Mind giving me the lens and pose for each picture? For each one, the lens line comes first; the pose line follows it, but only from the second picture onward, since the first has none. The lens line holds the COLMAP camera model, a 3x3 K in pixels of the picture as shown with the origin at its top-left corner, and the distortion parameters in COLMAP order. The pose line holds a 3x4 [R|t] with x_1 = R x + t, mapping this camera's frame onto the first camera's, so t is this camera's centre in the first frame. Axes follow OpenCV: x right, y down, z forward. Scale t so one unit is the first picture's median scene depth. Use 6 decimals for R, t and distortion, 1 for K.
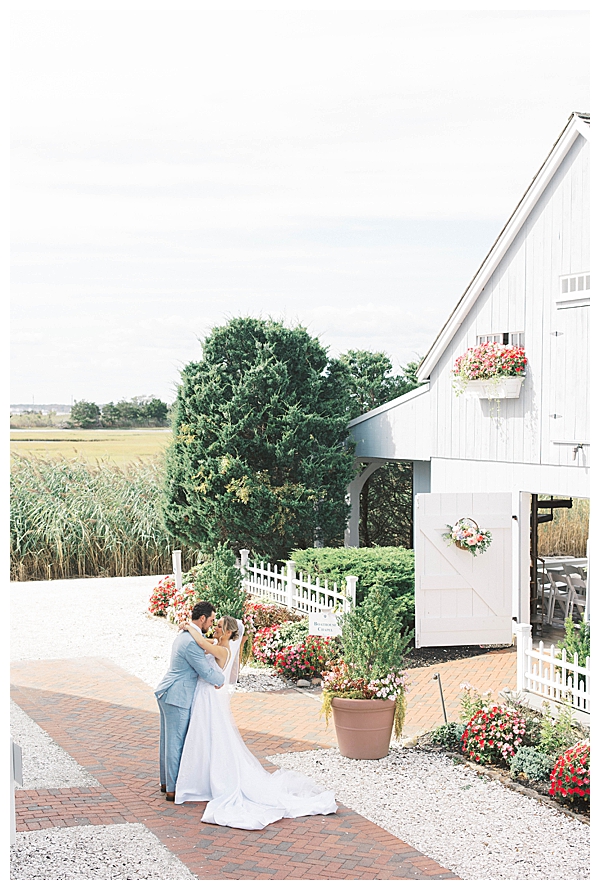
lens RADIAL K [[1255.3, 0, 300.0], [0, 1255.3, 445.0], [0, 0, 1]] dist [0.003272, -0.014411]
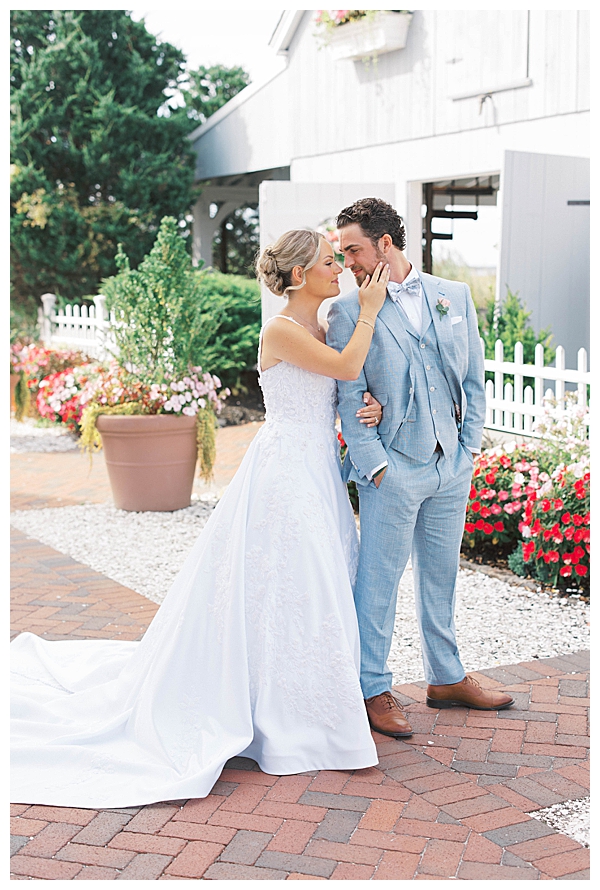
lens RADIAL K [[1290.9, 0, 311.6], [0, 1290.9, 441.6], [0, 0, 1]] dist [-0.010046, 0.015141]
pose [[0.996576, -0.024440, 0.078986, 0.050960], [0.015611, 0.993750, 0.110532, 0.090144], [-0.081194, -0.108920, 0.990729, 0.220625]]
